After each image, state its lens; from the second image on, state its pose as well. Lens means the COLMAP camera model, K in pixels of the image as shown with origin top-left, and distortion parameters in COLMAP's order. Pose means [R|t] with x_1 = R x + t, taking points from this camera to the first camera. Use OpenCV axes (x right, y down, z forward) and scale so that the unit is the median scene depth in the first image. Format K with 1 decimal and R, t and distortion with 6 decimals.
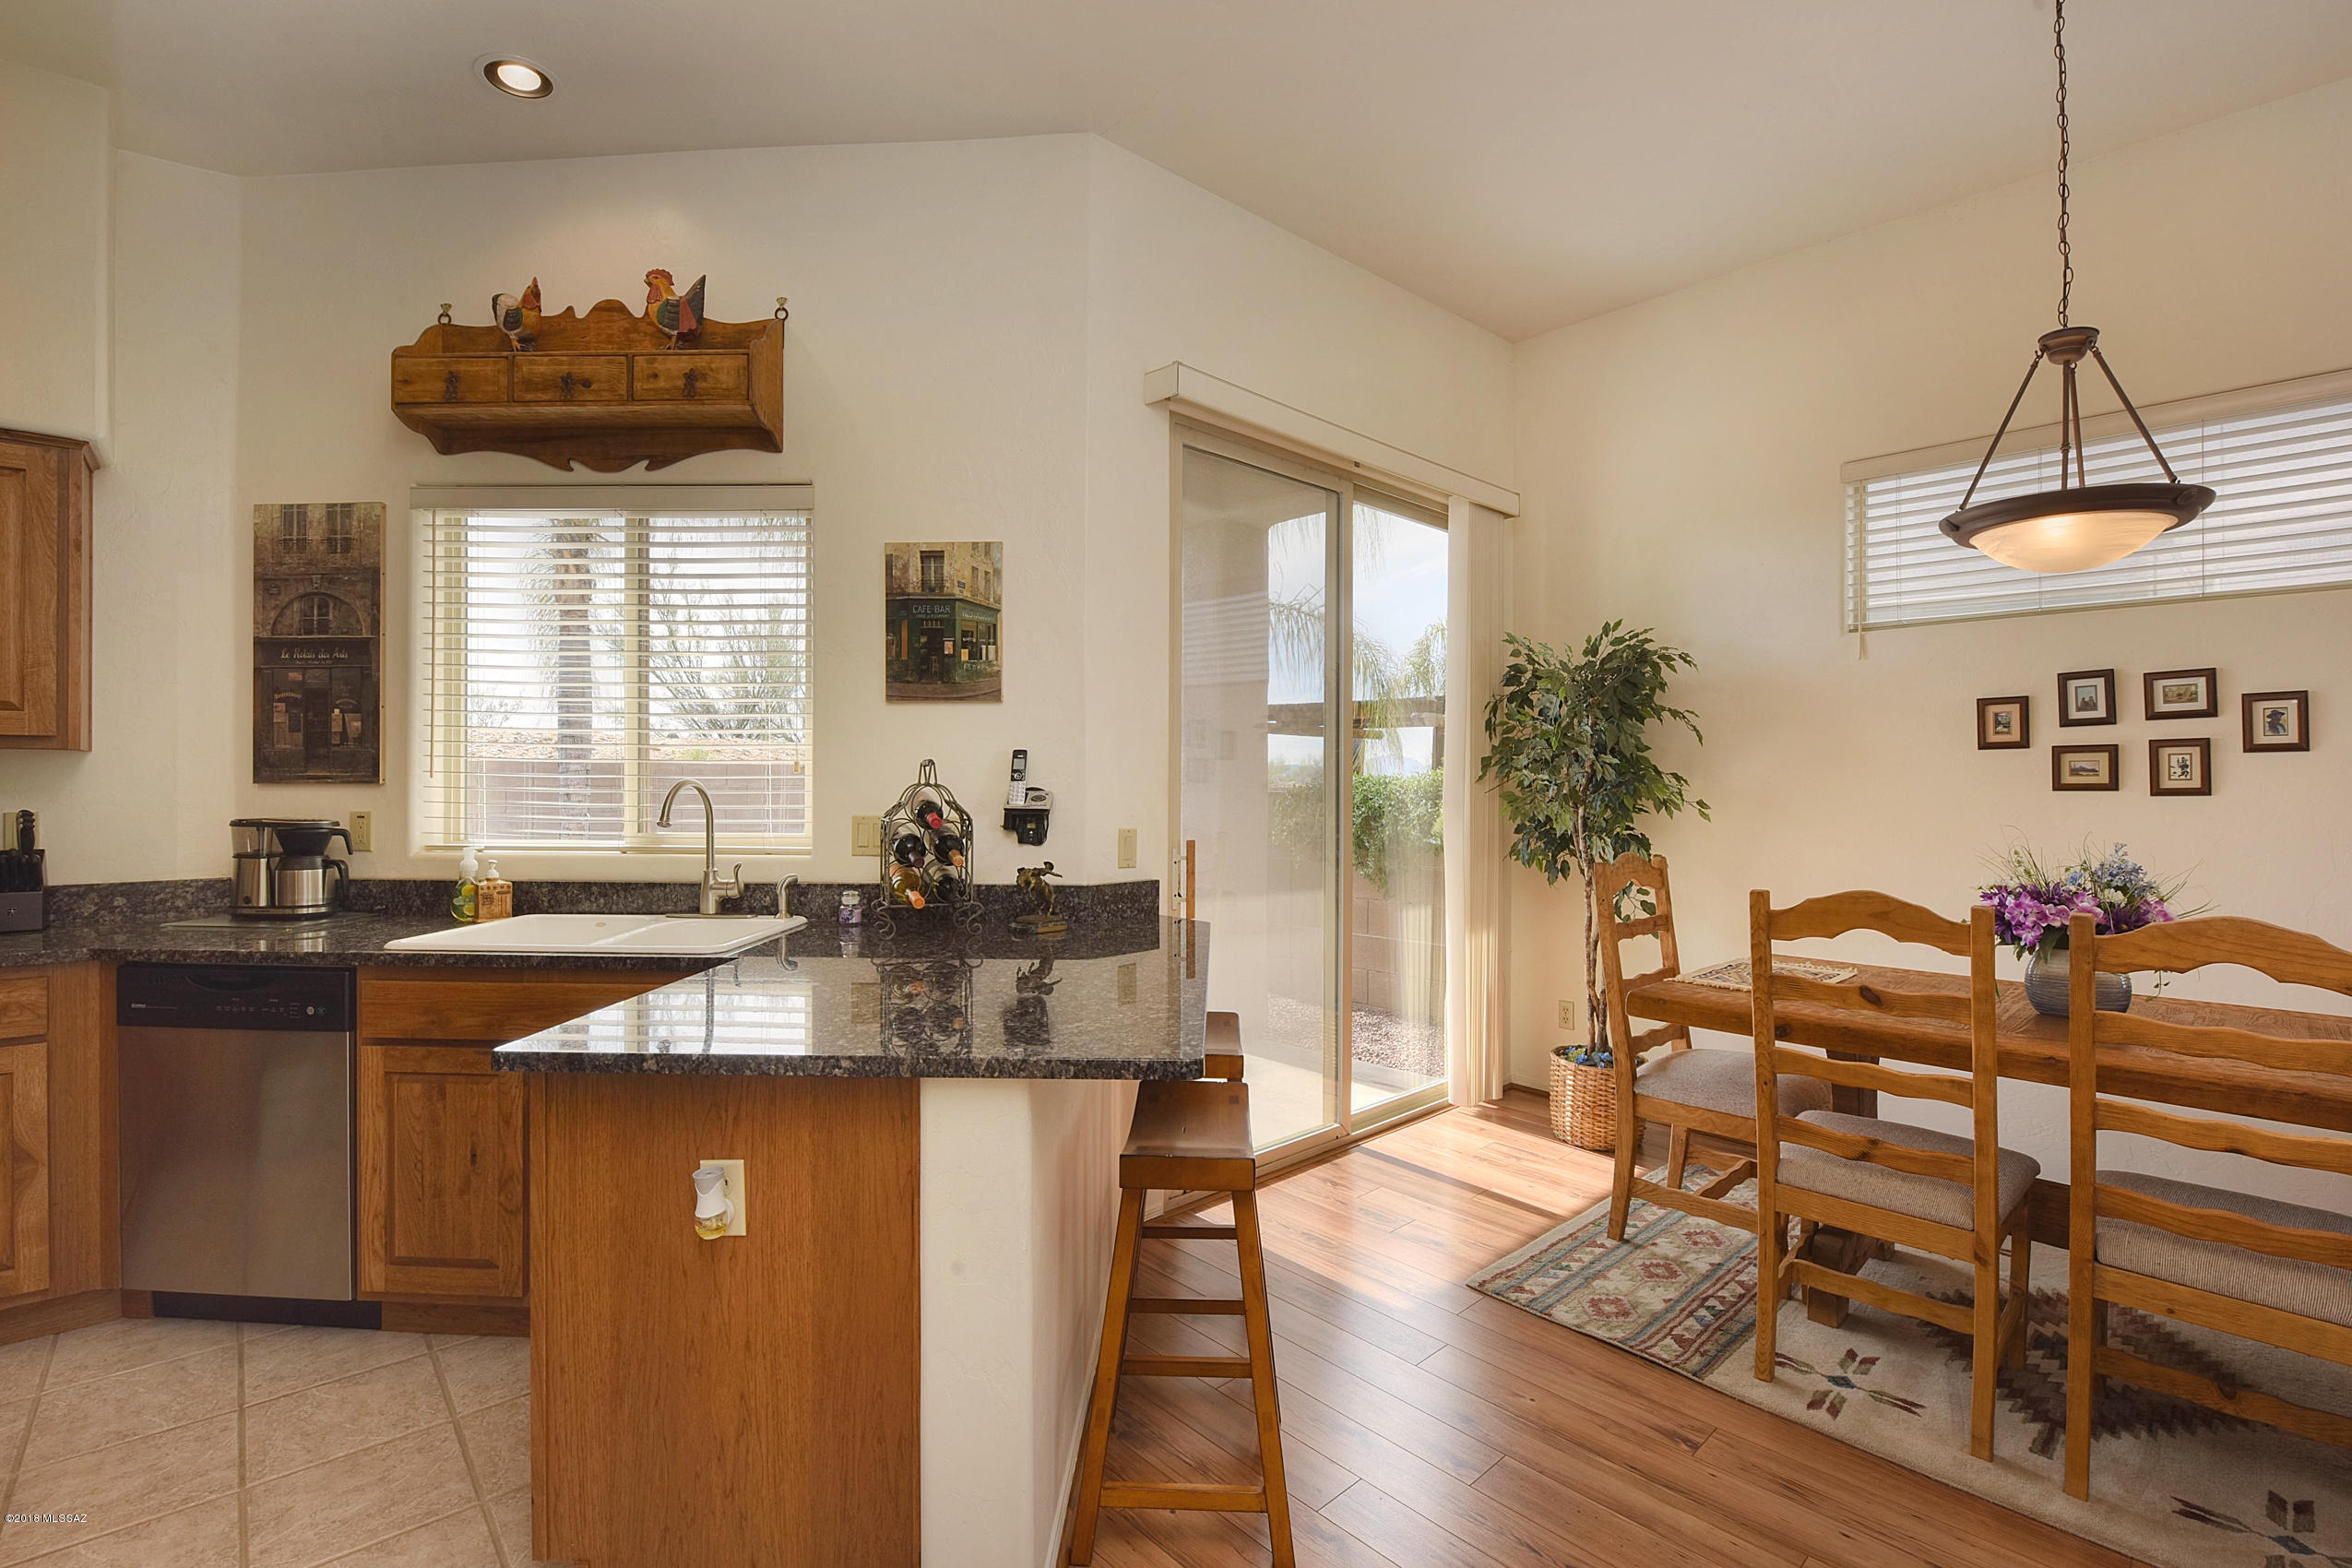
lens RADIAL K [[1025.0, 0, 1229.5], [0, 1025.0, 785.6], [0, 0, 1]] dist [-0.001749, -0.007648]
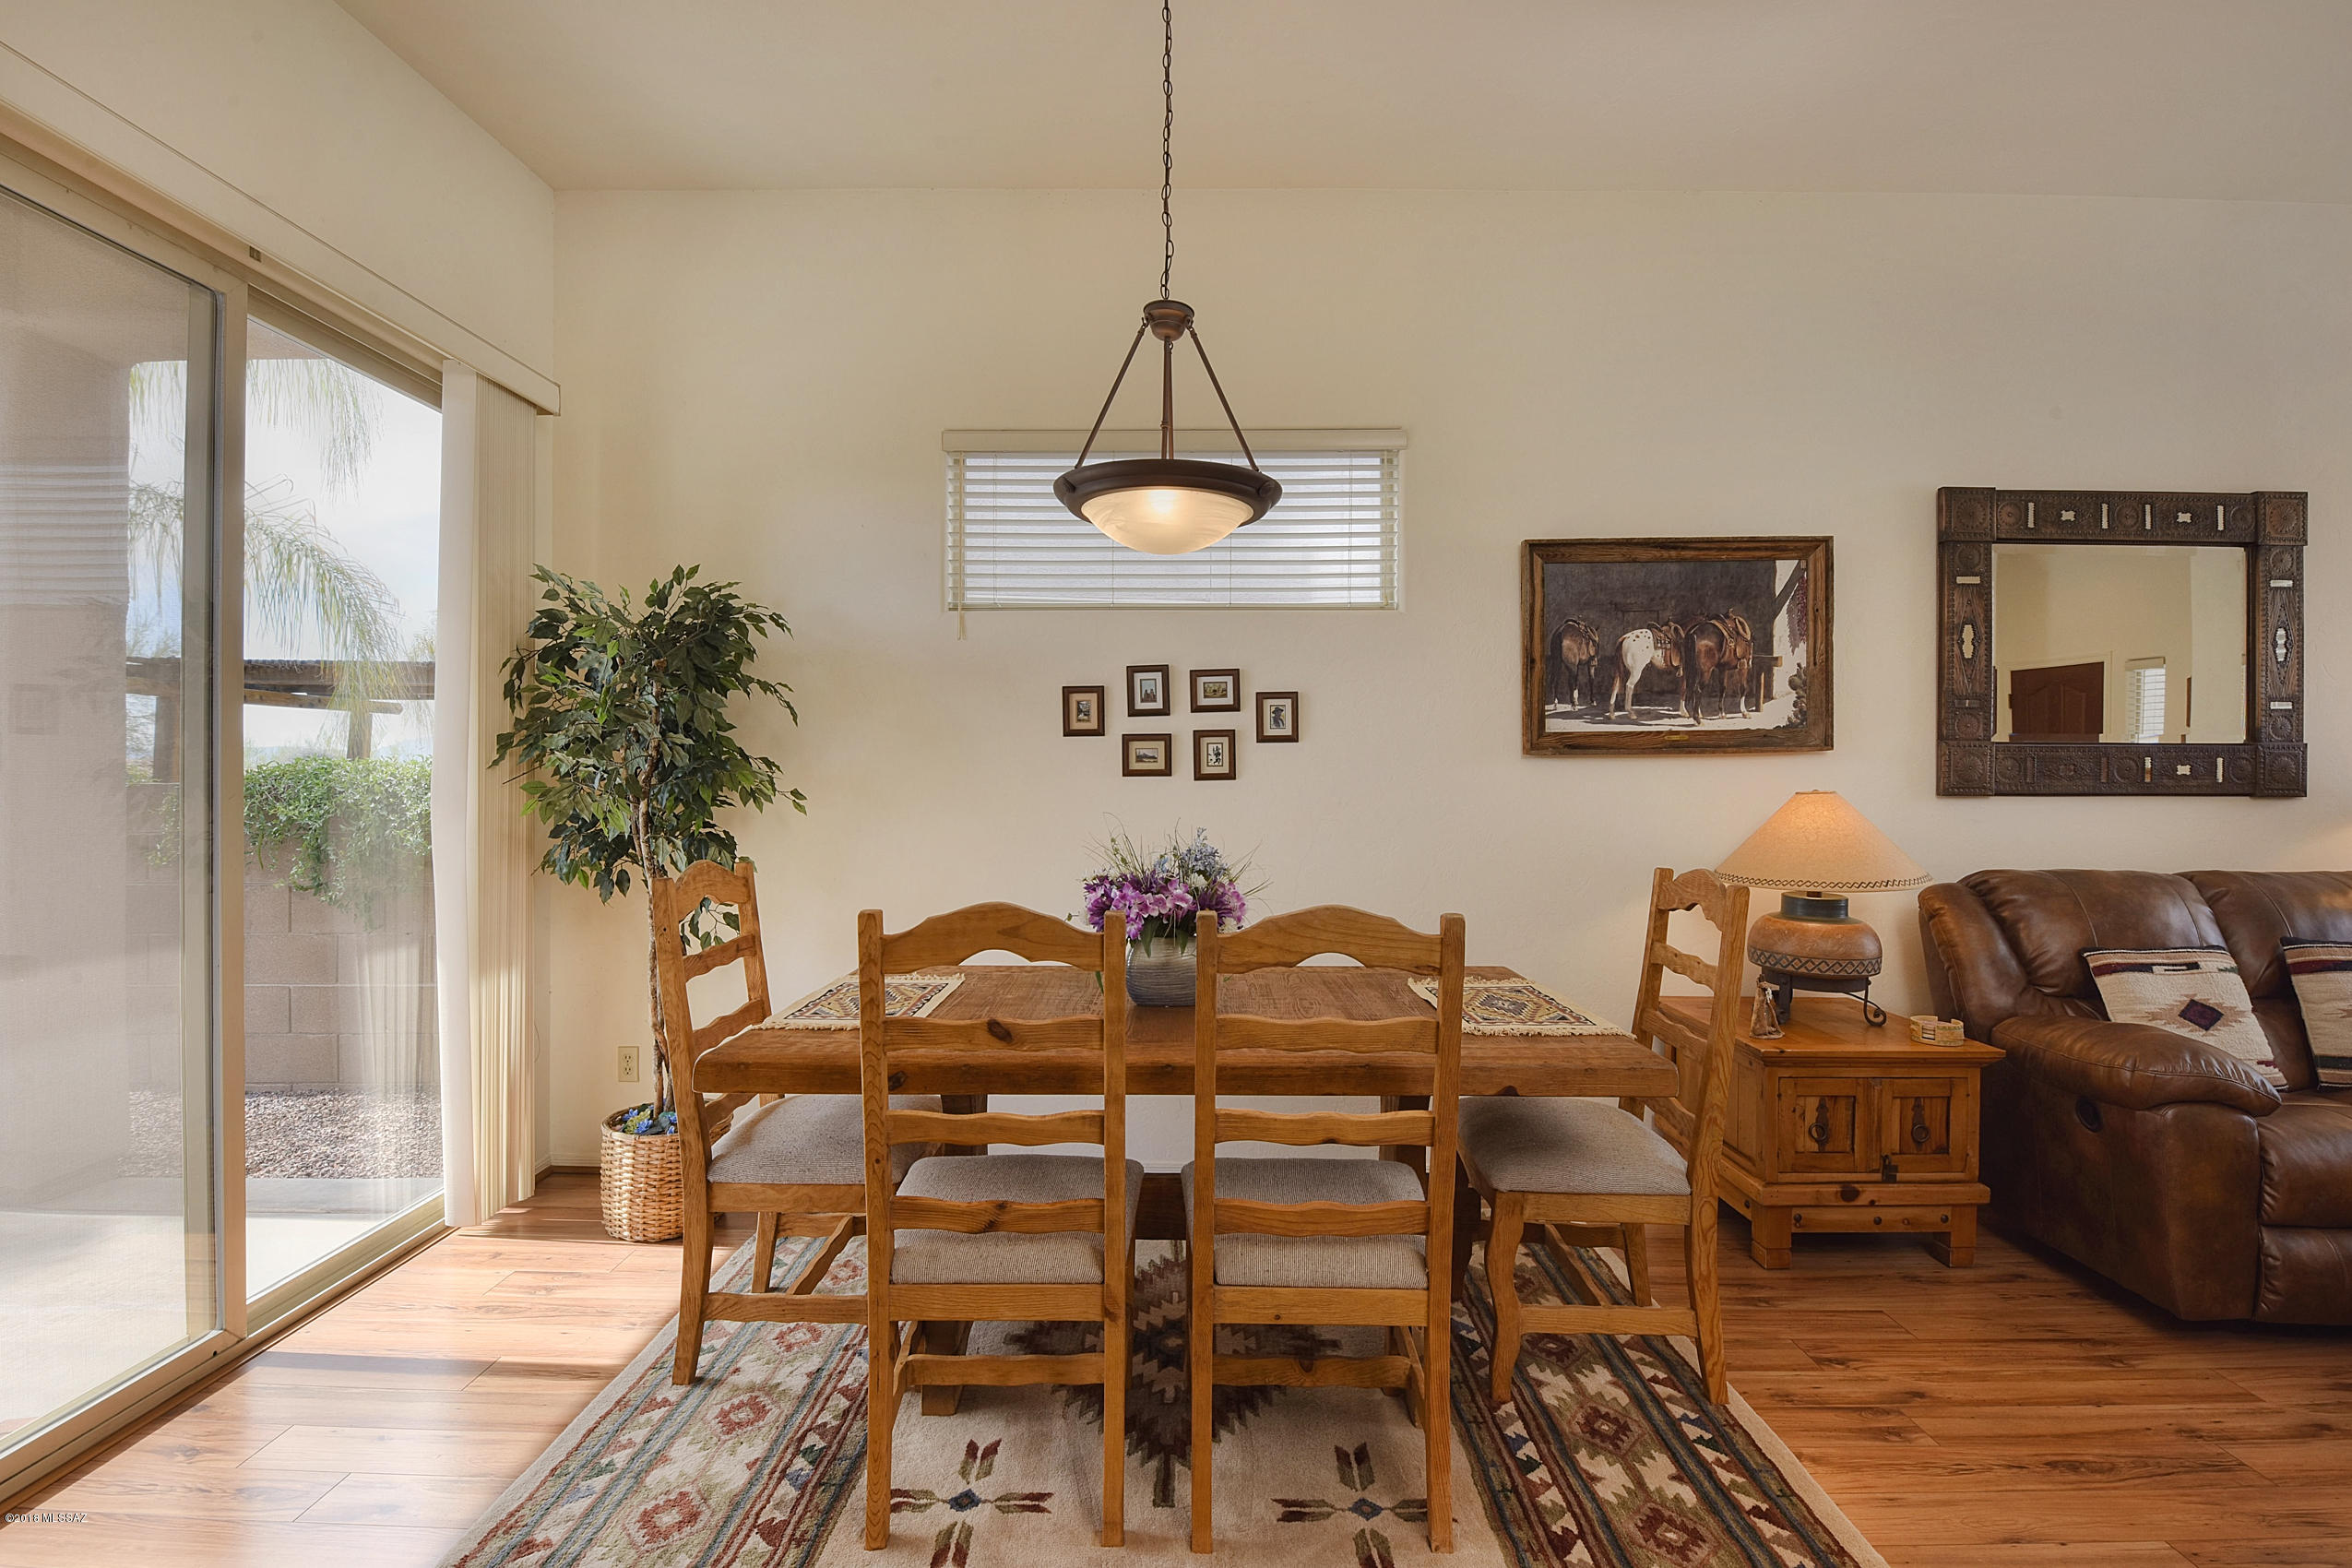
lens RADIAL K [[986.2, 0, 1183.3], [0, 986.2, 767.4], [0, 0, 1]] dist [0.017147, -0.019187]
pose [[0.693654, 0.001783, 0.720306, 0.121335], [0.002531, 0.999985, -0.004912, 0.000723], [-0.720304, 0.005230, 0.693639, 0.261354]]
